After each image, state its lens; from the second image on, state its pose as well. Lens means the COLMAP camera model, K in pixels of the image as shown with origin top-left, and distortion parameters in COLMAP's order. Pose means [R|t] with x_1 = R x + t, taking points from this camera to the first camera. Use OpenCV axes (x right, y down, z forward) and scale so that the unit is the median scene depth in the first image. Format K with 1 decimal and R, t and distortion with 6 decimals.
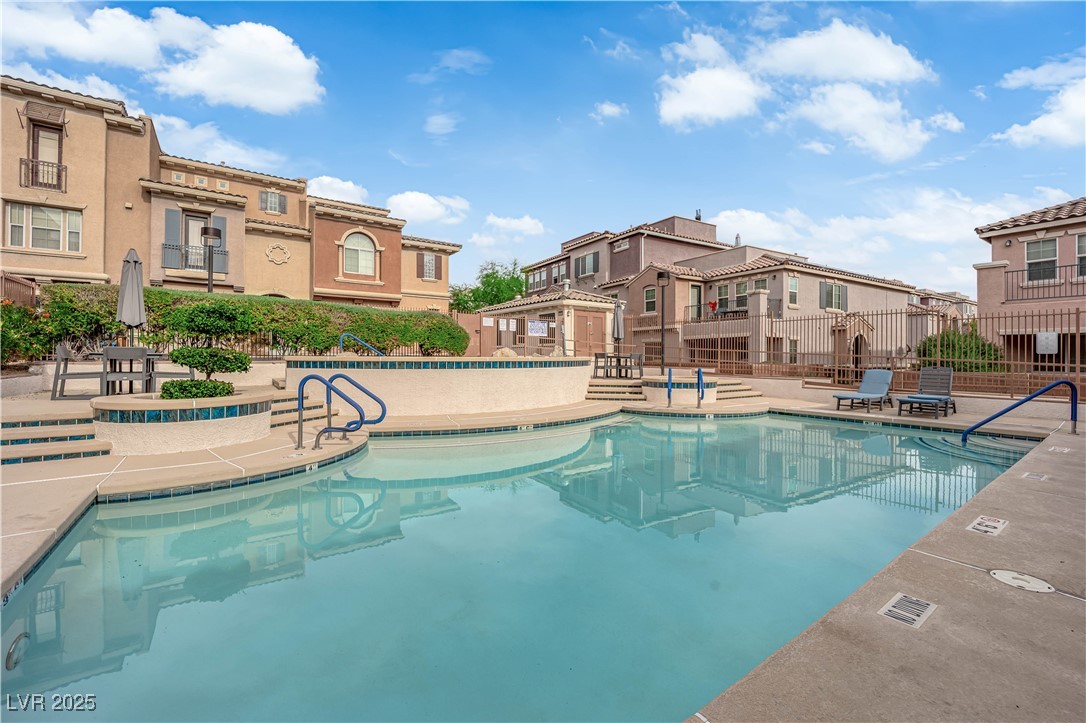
lens RADIAL K [[446.8, 0, 541.8], [0, 446.8, 356.3], [0, 0, 1]] dist [-0.014330, -0.001383]
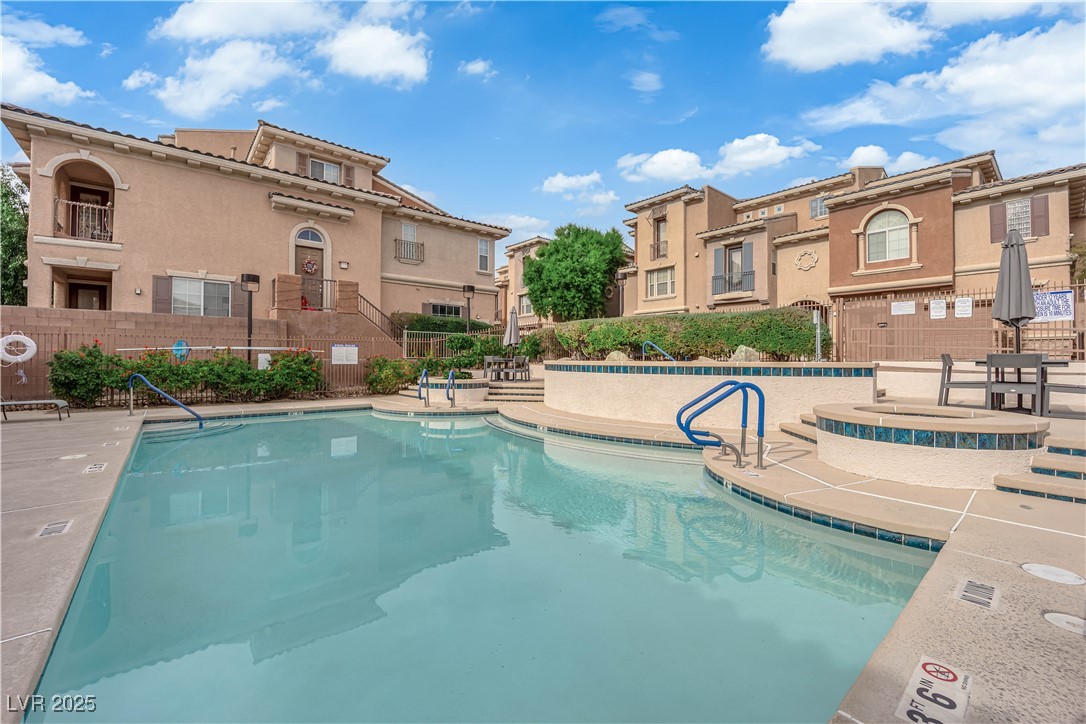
lens RADIAL K [[446.8, 0, 541.8], [0, 446.8, 356.8], [0, 0, 1]] dist [-0.014330, -0.001383]
pose [[0.080191, -0.012315, -0.996703, 0.415783], [-0.001992, 0.999920, -0.012515, 0.002122], [0.996778, 0.002989, 0.080160, 0.377657]]
